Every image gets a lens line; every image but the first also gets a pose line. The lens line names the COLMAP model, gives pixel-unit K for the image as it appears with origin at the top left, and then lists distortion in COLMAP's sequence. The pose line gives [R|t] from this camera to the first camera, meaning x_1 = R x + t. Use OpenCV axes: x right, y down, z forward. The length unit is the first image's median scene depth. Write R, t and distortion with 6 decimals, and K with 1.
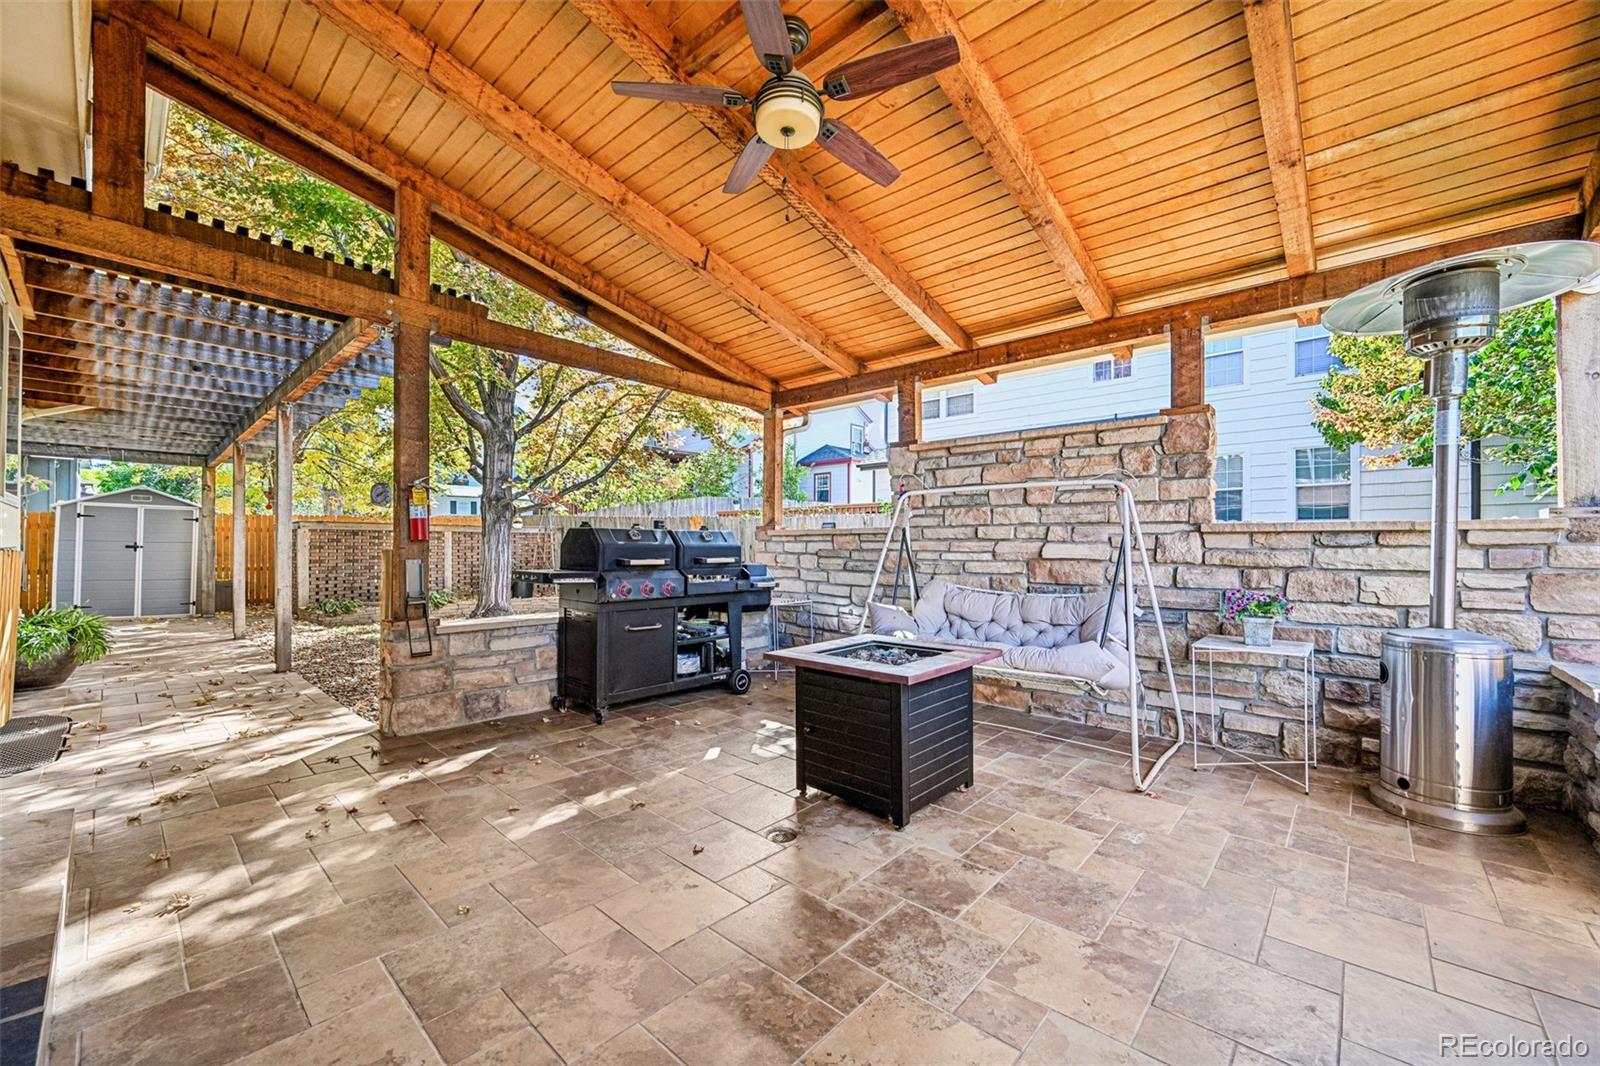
lens RADIAL K [[621.3, 0, 801.8], [0, 621.3, 540.0], [0, 0, 1]] dist [-0.002074, 0.001527]
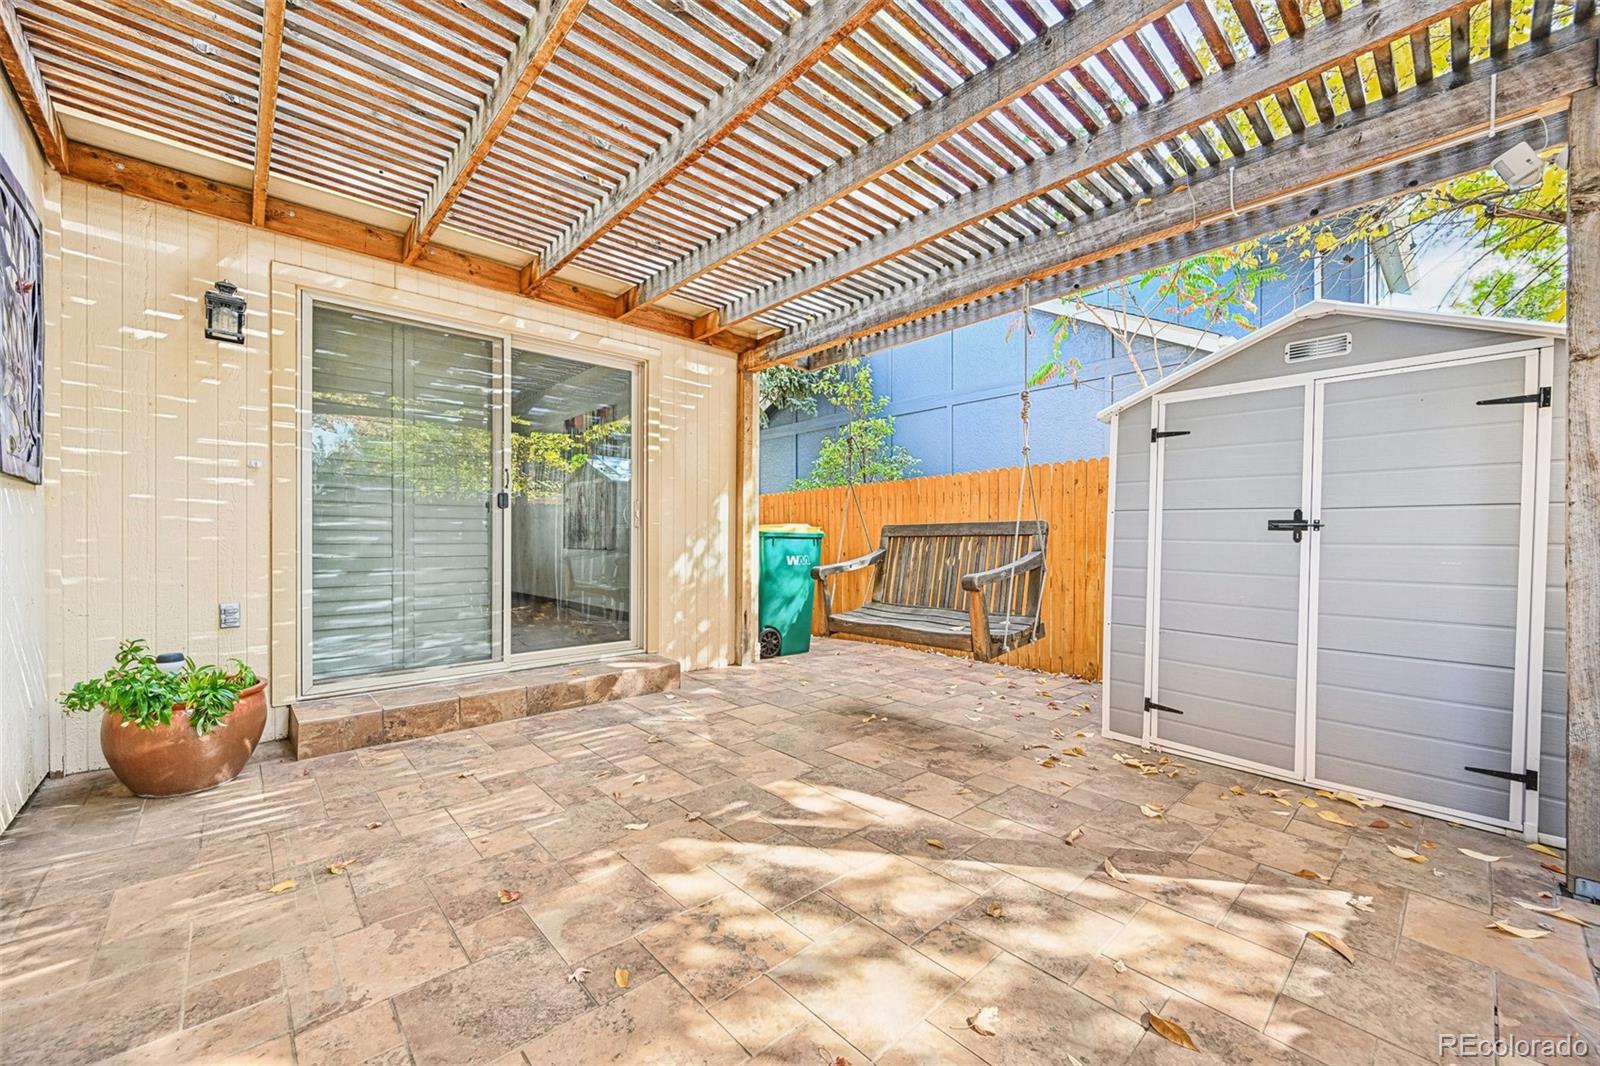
lens RADIAL K [[621.3, 0, 795.4], [0, 621.3, 543.3], [0, 0, 1]] dist [-0.002074, 0.001527]
pose [[-0.102888, 0.003188, -0.994688, -0.768661], [0.006503, 0.999976, 0.002532, 0.017115], [0.994672, -0.006208, -0.102906, 0.801421]]
